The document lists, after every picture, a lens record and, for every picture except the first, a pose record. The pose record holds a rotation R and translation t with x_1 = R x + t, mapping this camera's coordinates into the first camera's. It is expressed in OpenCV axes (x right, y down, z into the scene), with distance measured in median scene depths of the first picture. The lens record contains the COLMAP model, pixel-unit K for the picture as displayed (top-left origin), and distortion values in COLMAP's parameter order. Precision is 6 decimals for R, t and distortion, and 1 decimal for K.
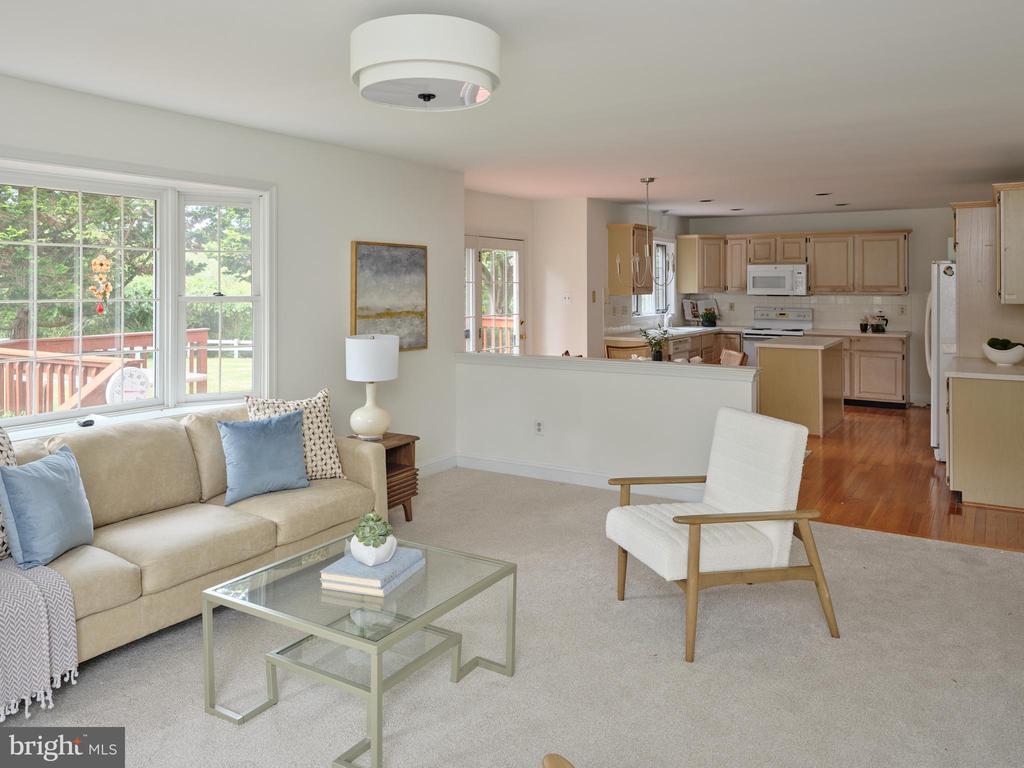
lens RADIAL K [[717.8, 0, 512.9], [0, 717.8, 388.1], [0, 0, 1]] dist [-0.000563, 0.000079]
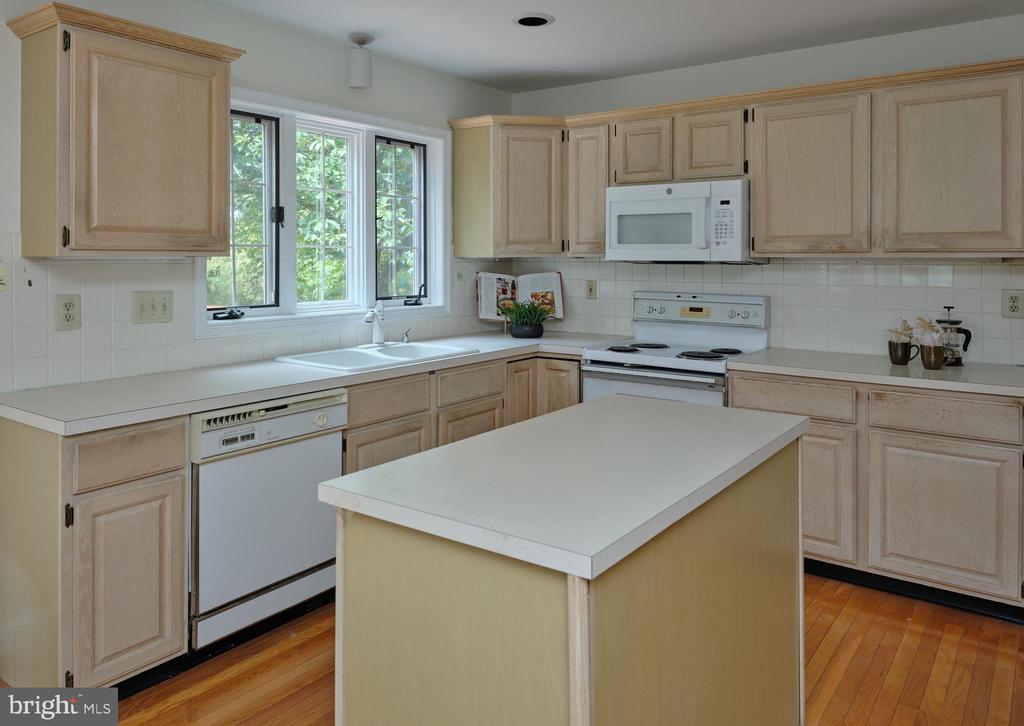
lens RADIAL K [[742.5, 0, 510.5], [0, 742.5, 357.4], [0, 0, 1]] dist [0.010957, -0.004905]
pose [[0.998587, 0.008573, -0.052449, 0.301944], [-0.009046, 0.999920, -0.008791, -0.073435], [0.052369, 0.009253, 0.998585, 0.594632]]
